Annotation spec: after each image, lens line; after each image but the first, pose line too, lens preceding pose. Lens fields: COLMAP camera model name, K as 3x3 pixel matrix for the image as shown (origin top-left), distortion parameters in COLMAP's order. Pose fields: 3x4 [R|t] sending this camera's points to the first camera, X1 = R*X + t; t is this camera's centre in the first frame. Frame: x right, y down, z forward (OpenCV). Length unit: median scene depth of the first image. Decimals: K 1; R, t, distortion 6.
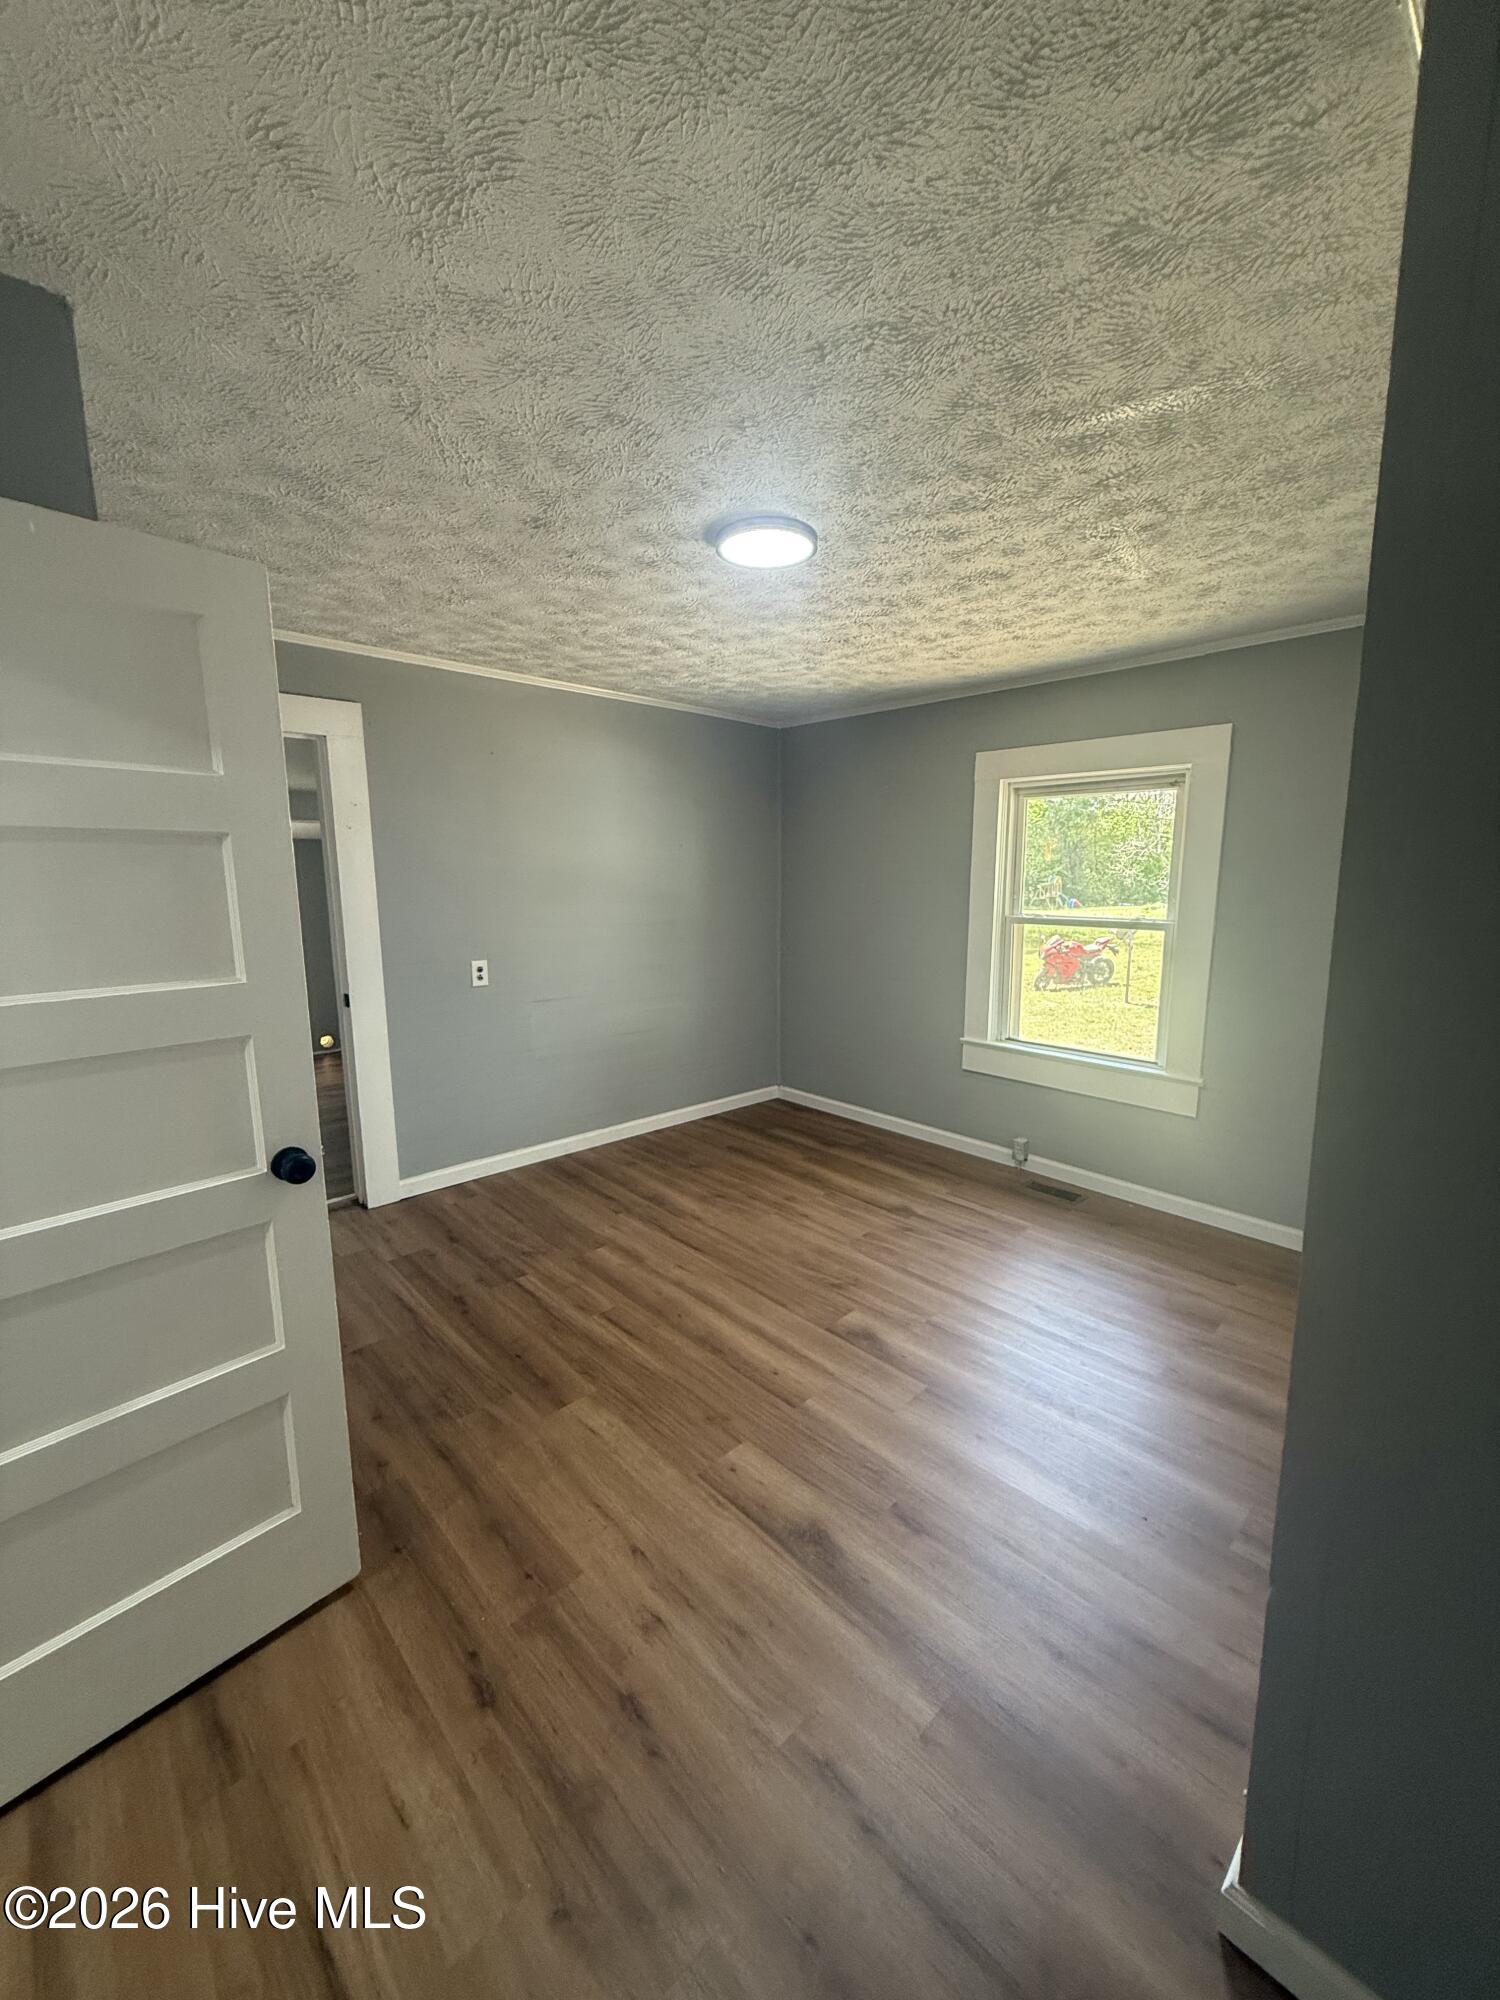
lens RADIAL K [[803.7, 0, 764.9], [0, 803.7, 993.7], [0, 0, 1]] dist [-0.000568, -0.000092]
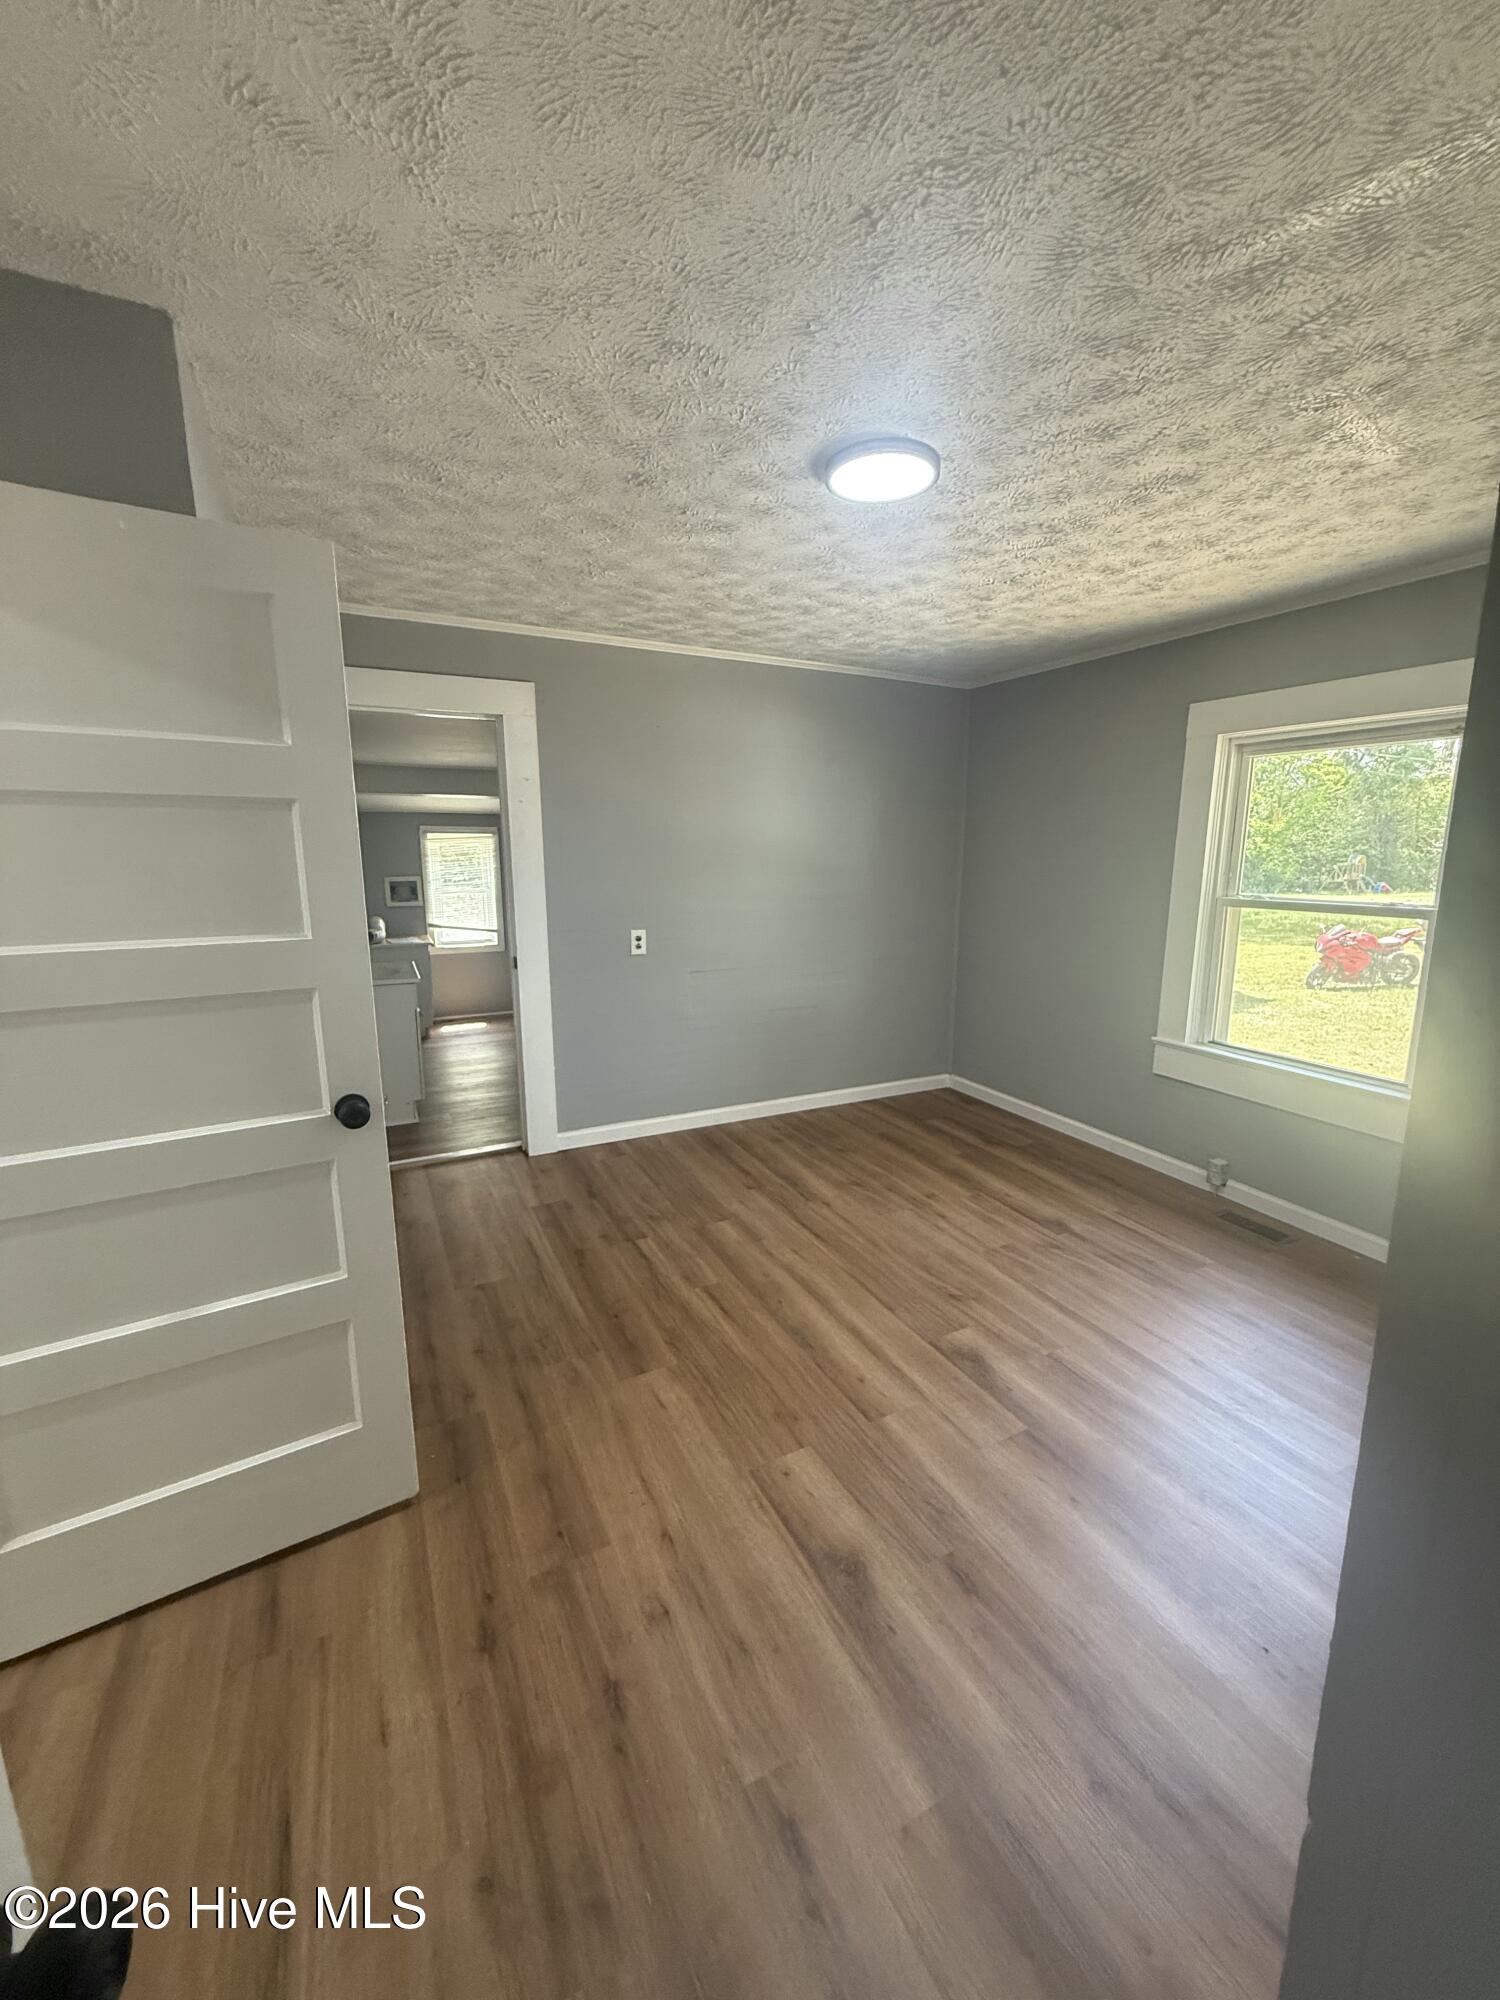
lens RADIAL K [[803.7, 0, 766.2], [0, 803.7, 995.4], [0, 0, 1]] dist [-0.000568, -0.000092]
pose [[0.957503, 0.055014, -0.283129, 0.160811], [-0.046631, 0.998254, 0.036269, -0.003691], [0.284630, -0.021525, 0.958396, 0.089364]]
